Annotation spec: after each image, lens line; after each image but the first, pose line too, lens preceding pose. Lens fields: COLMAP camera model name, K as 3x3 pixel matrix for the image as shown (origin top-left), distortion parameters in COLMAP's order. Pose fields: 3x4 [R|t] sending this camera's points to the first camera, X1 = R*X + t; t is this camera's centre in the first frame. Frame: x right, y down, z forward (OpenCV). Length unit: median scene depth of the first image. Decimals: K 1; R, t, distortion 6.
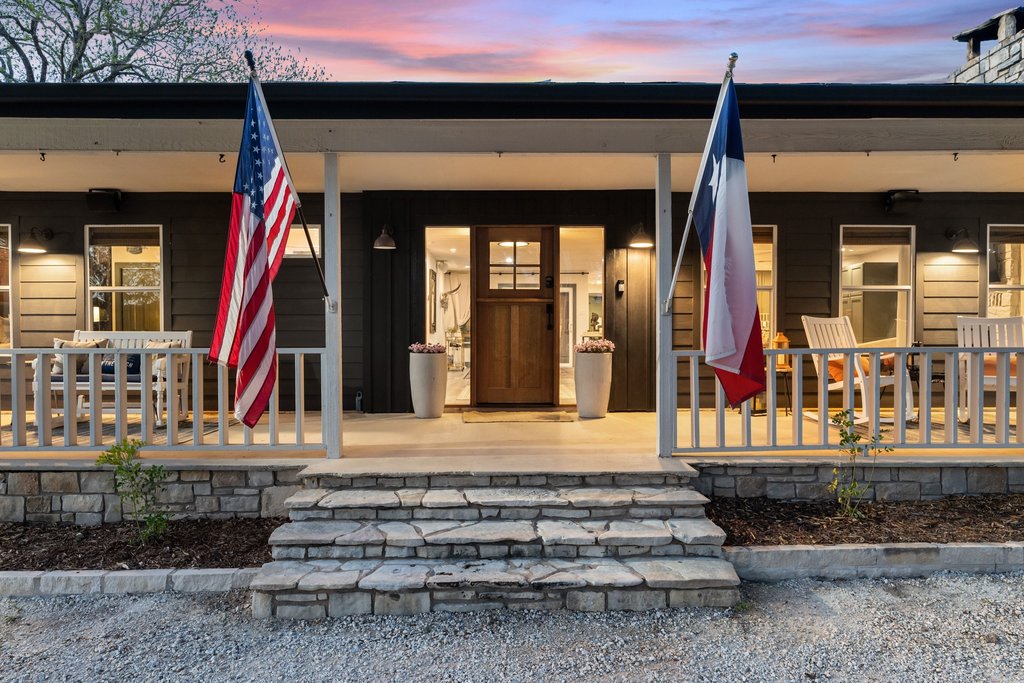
lens RADIAL K [[485.4, 0, 516.3], [0, 485.4, 343.2], [0, 0, 1]] dist [-0.001553, -0.000137]
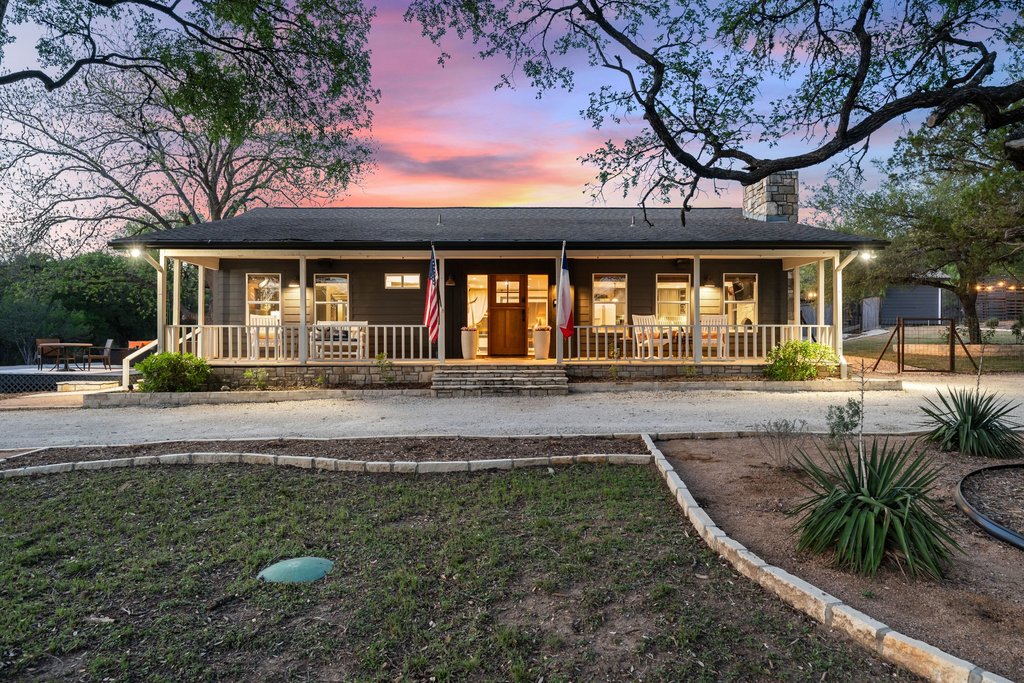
lens RADIAL K [[485.4, 0, 516.3], [0, 485.4, 343.2], [0, 0, 1]] dist [-0.001553, -0.000137]
pose [[0.999993, 0.000748, -0.003549, 0.045040], [-0.000794, 0.999917, -0.012840, 0.102889], [0.003539, 0.012843, 0.999911, -1.231948]]
